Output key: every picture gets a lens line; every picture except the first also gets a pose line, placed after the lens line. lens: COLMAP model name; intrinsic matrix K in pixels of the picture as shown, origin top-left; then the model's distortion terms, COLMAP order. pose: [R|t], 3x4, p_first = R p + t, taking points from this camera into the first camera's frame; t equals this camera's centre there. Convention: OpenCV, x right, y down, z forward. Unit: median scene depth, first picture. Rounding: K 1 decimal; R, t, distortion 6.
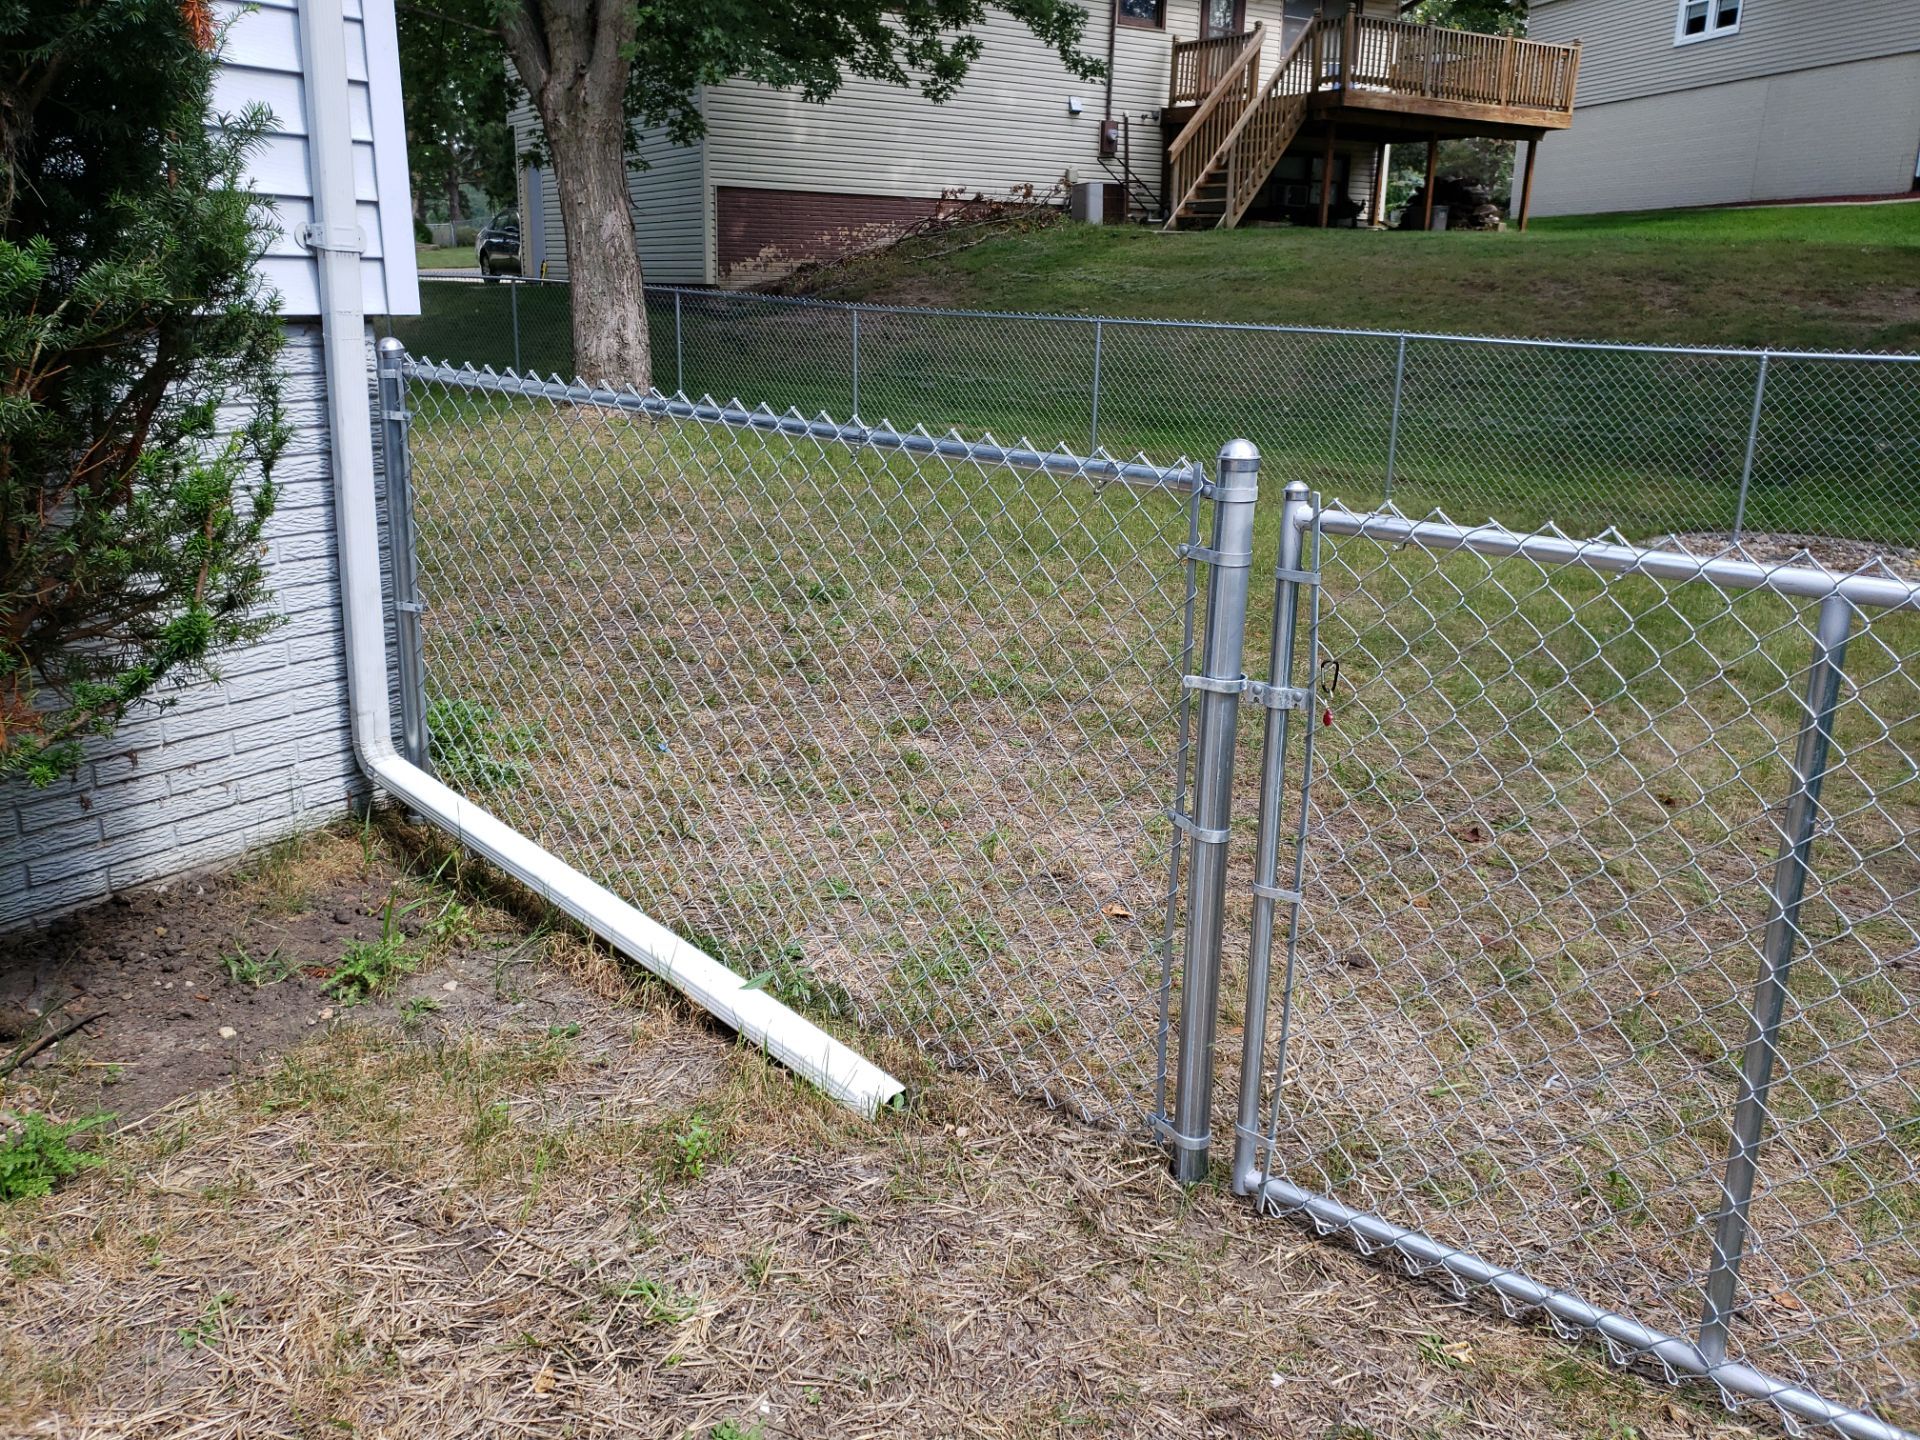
lens RADIAL K [[1581.5, 0, 944.4], [0, 1581.5, 705.6], [0, 0, 1]] dist [0.036416, 0.014501]
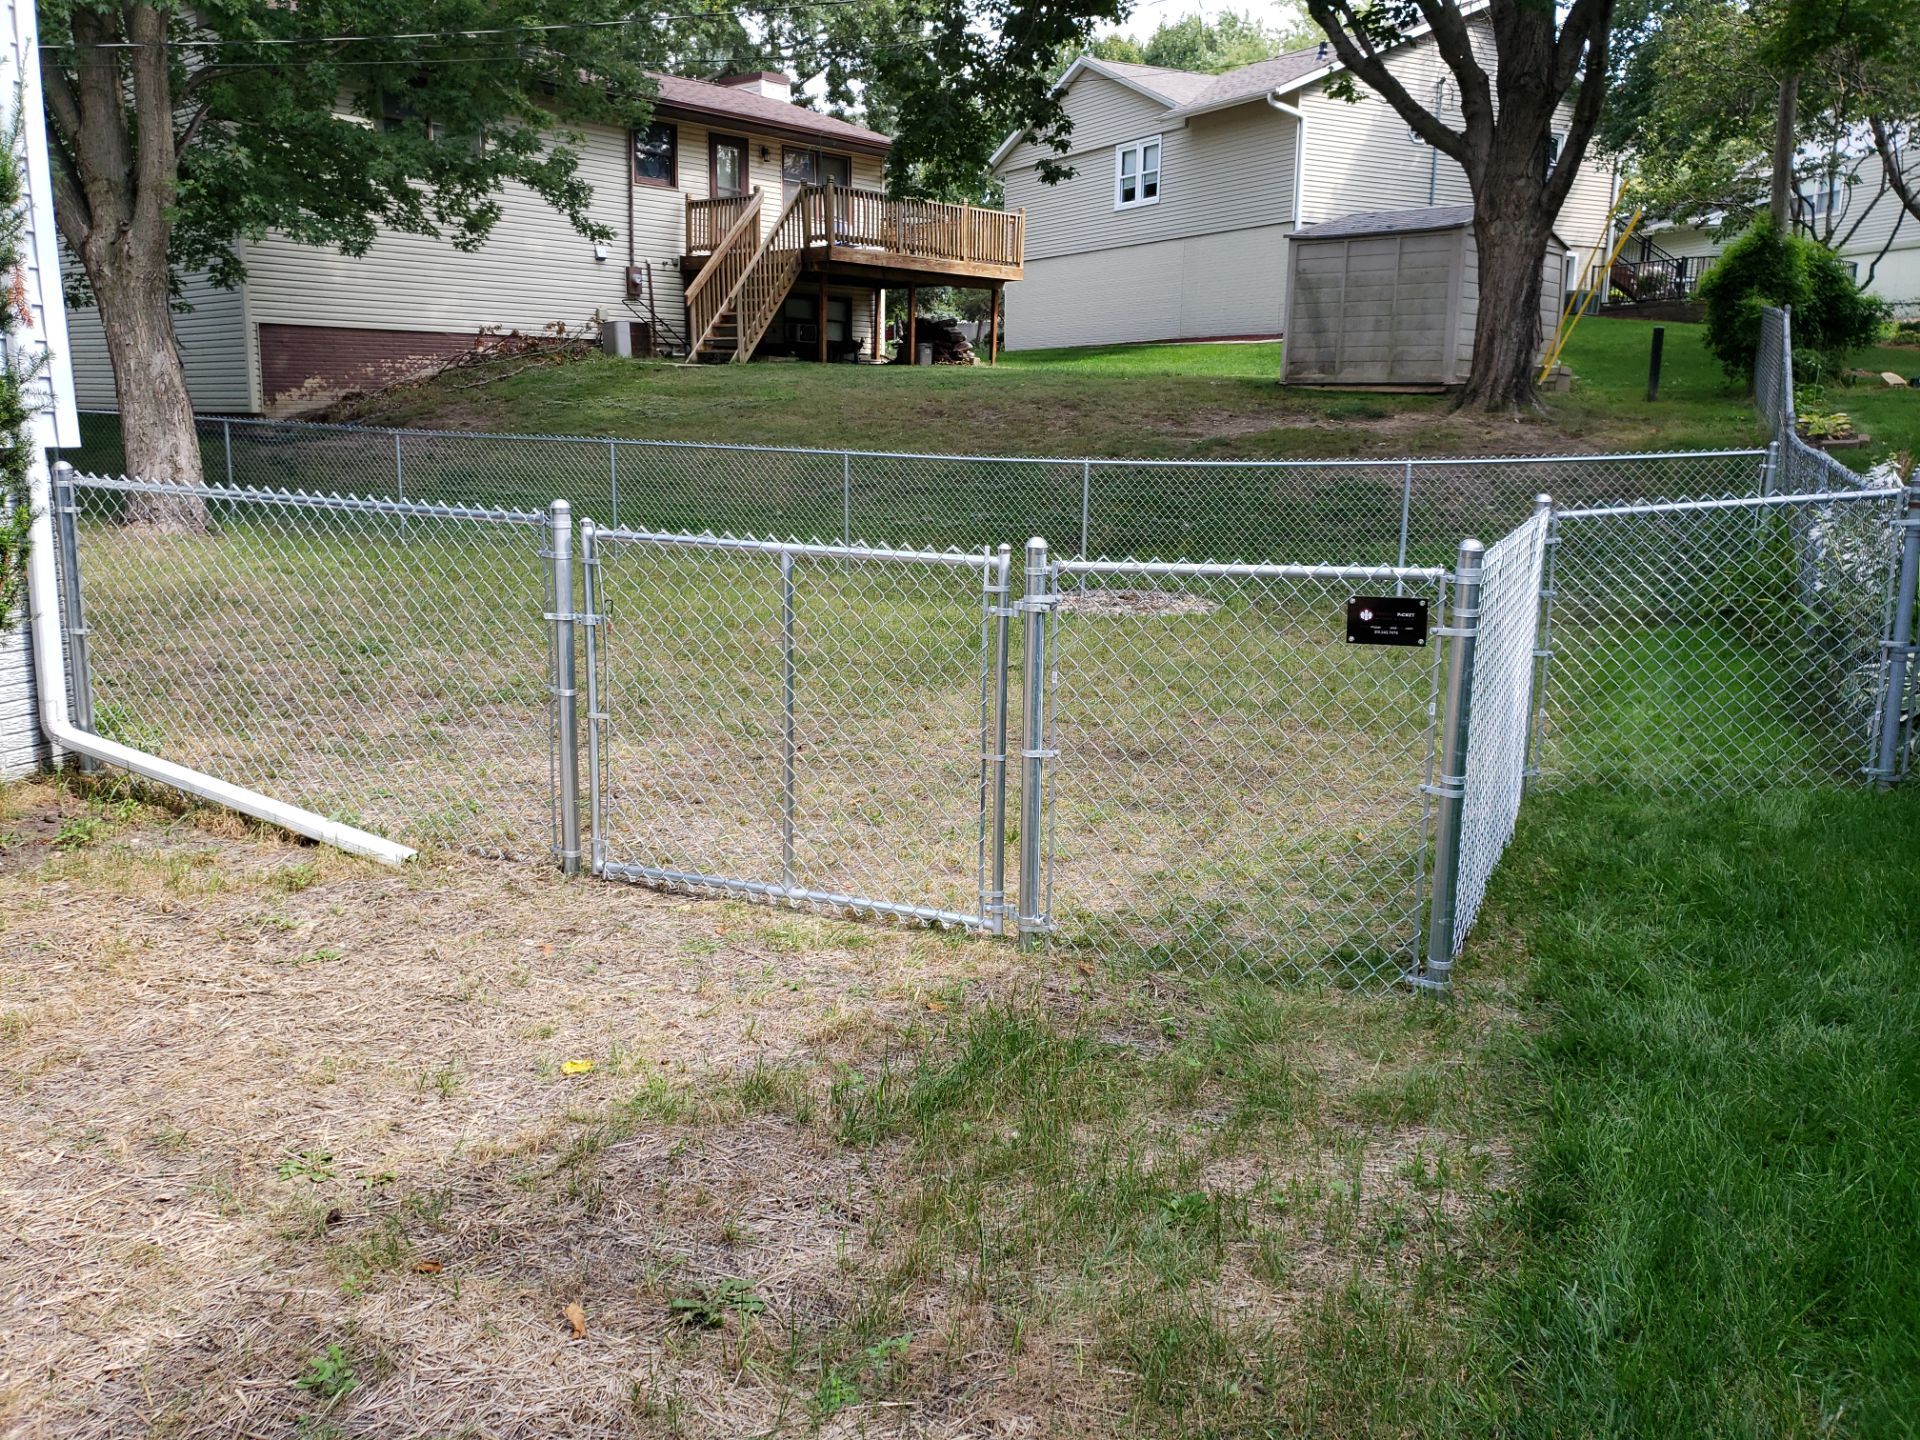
lens RADIAL K [[1644.3, 0, 958.2], [0, 1644.3, 693.3], [0, 0, 1]] dist [0.099222, -0.142436]
pose [[0.966861, -0.055330, 0.249234, 0.019455], [0.076417, 0.994196, -0.075734, 0.043660], [-0.243597, 0.092270, 0.965477, -0.182356]]
